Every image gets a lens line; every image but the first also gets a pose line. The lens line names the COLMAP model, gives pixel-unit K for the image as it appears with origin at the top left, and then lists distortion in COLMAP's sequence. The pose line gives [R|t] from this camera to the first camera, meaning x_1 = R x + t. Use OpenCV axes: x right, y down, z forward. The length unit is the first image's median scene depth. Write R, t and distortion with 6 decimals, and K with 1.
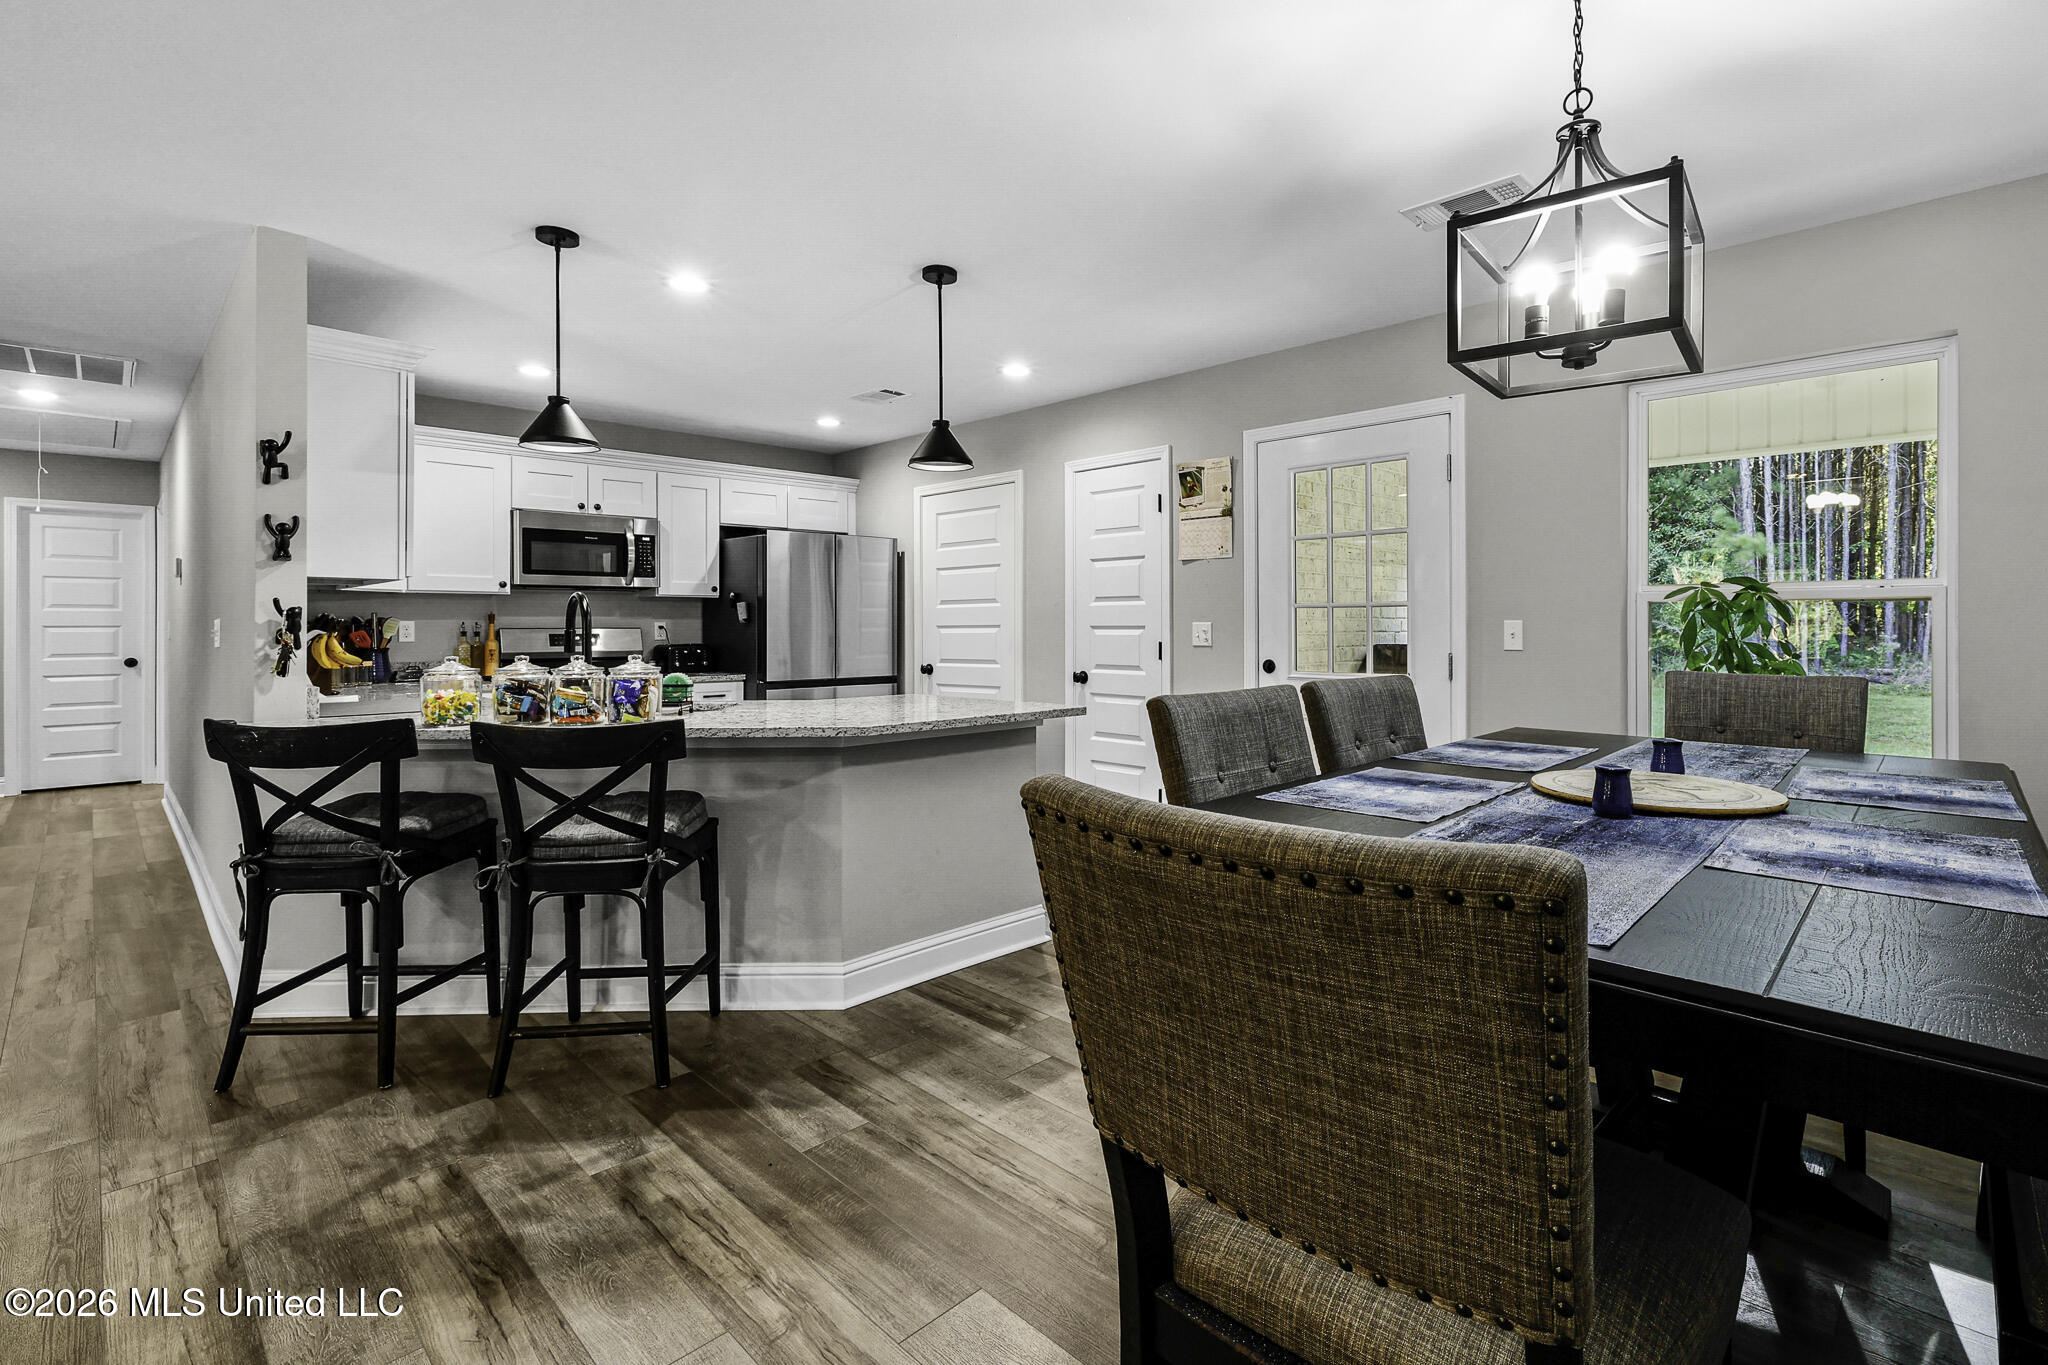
lens RADIAL K [[938.9, 0, 1113.4], [0, 938.9, 624.1], [0, 0, 1]] dist [0.001337, 0.000133]
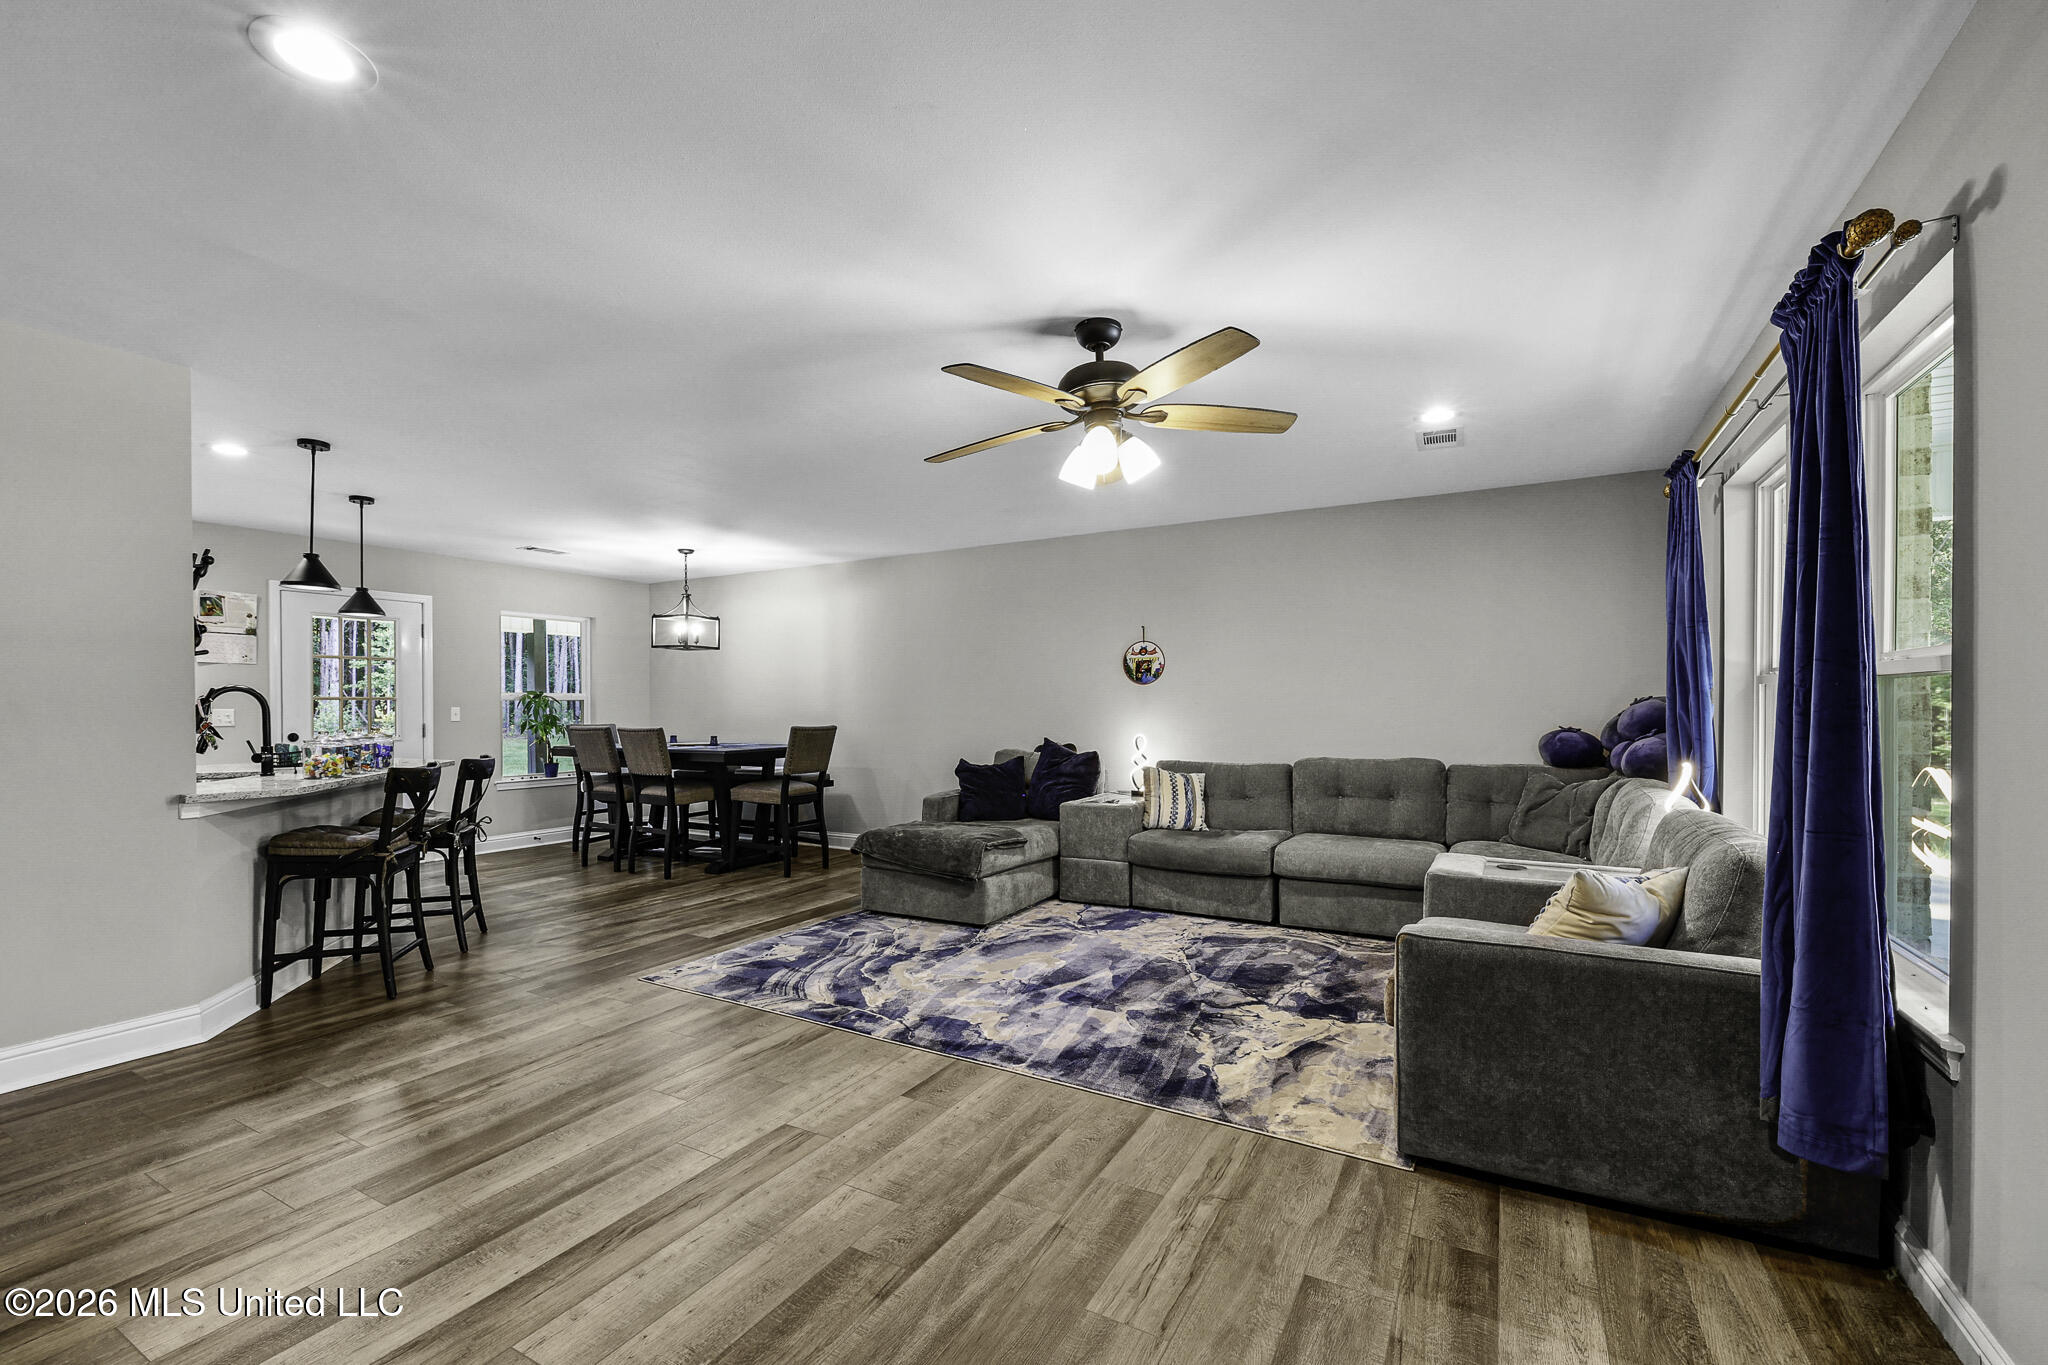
lens RADIAL K [[862.9, 0, 1014.1], [0, 862.9, 710.9], [0, 0, 1]] dist [0.000748, -0.000506]
pose [[-0.230709, -0.002765, 0.973019, -1.577240], [0.005926, 0.999973, 0.004246, 0.002728], [-0.973005, 0.006746, -0.230687, 0.183112]]
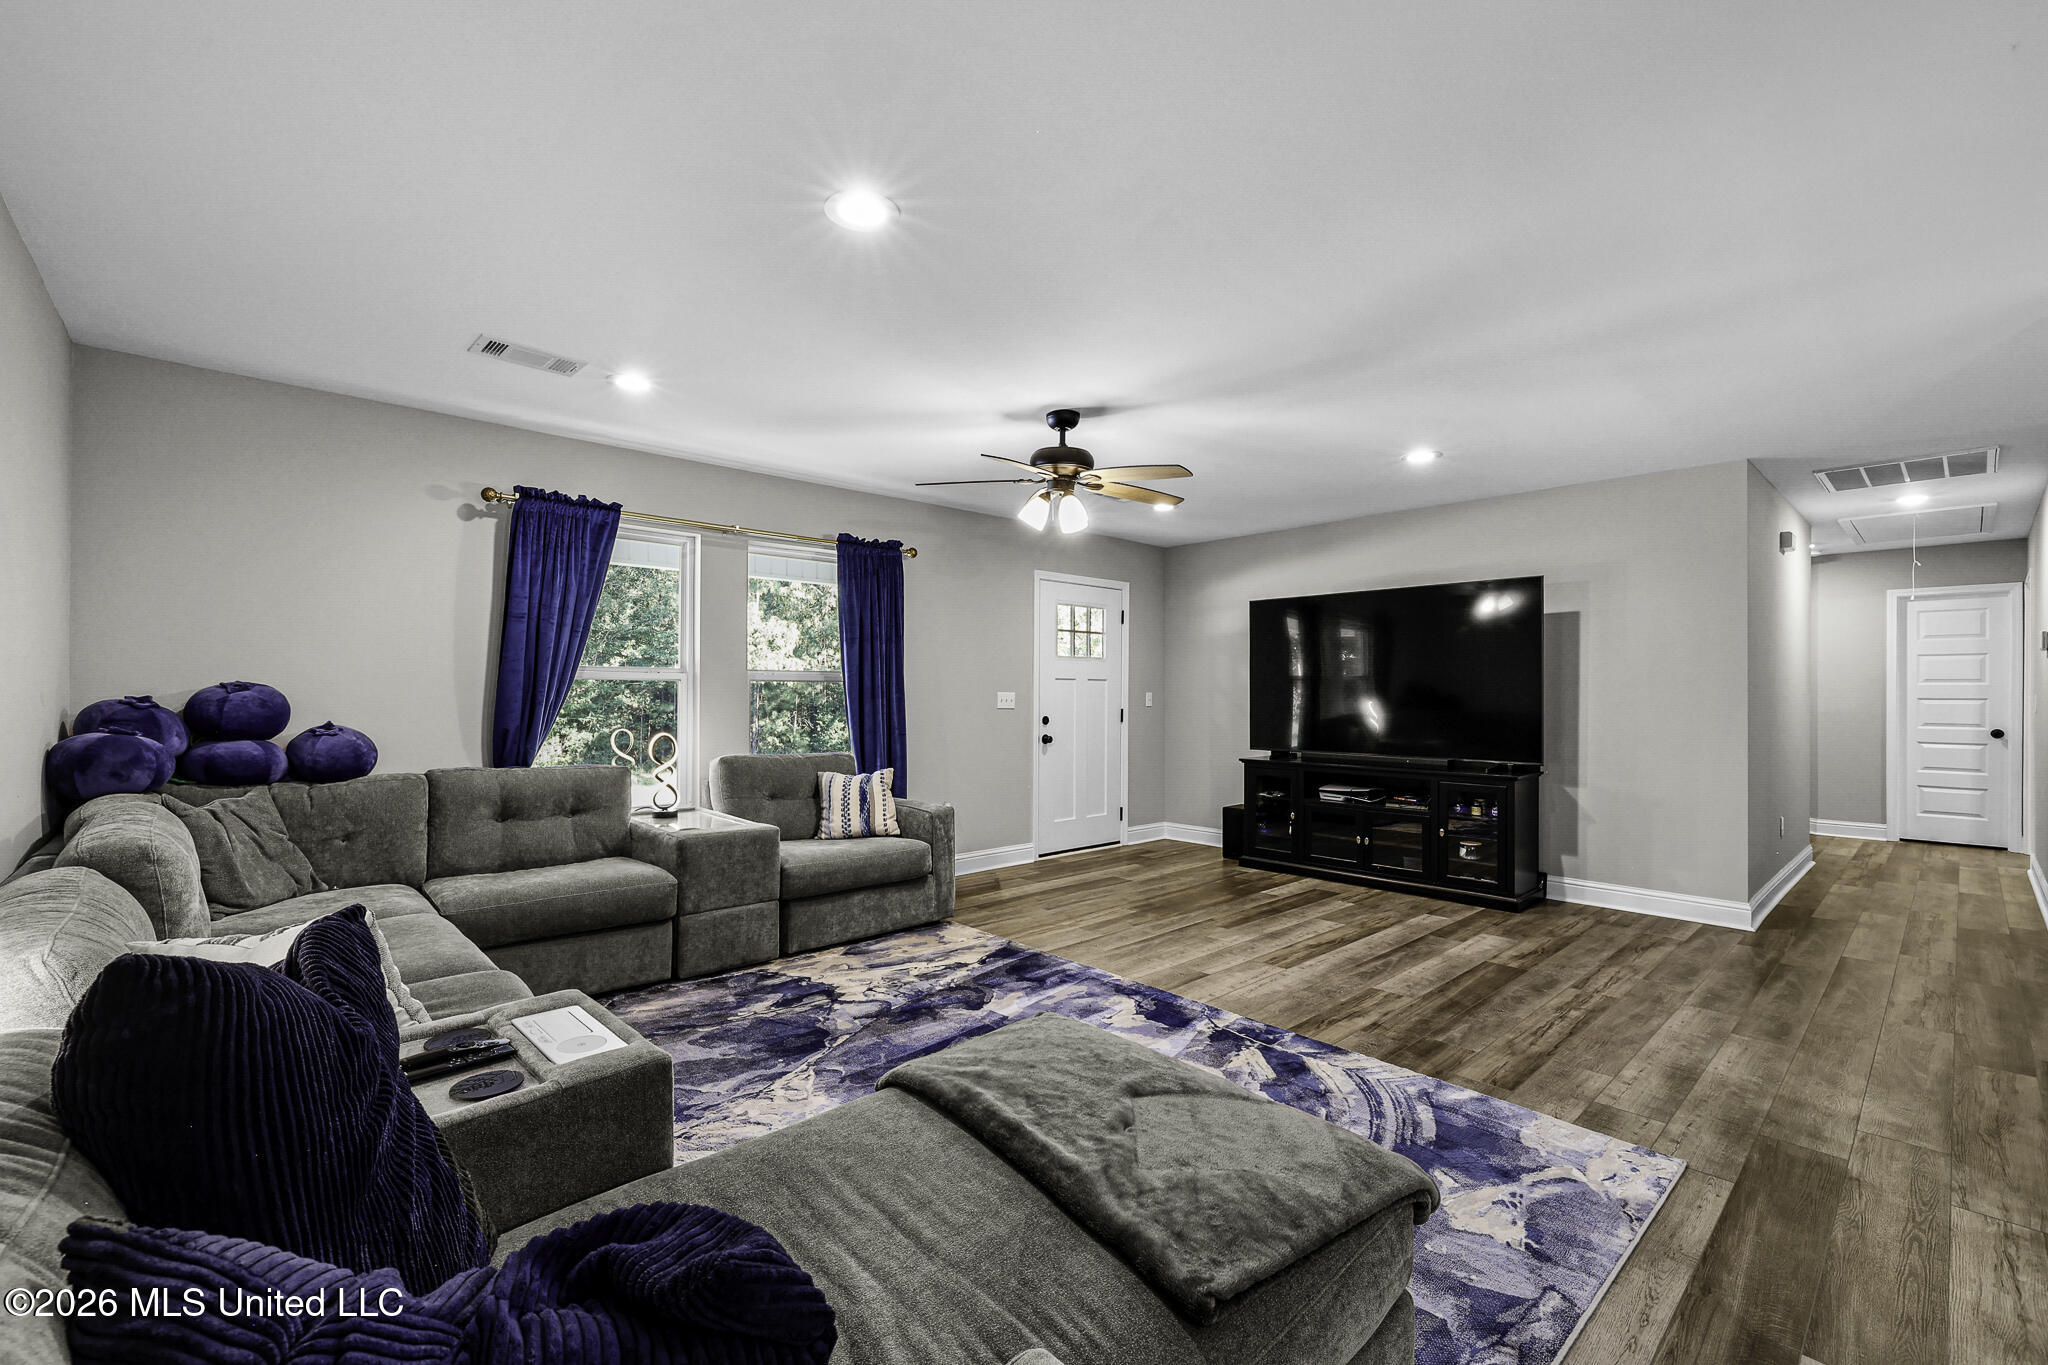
lens RADIAL K [[862.9, 0, 1006.8], [0, 862.9, 686.6], [0, 0, 1]] dist [0.000748, -0.000506]
pose [[-0.095288, -0.006455, -0.995429, 0.030352], [-0.004994, 0.999969, -0.006006, -0.000806], [0.995437, 0.004399, -0.095317, -0.013660]]
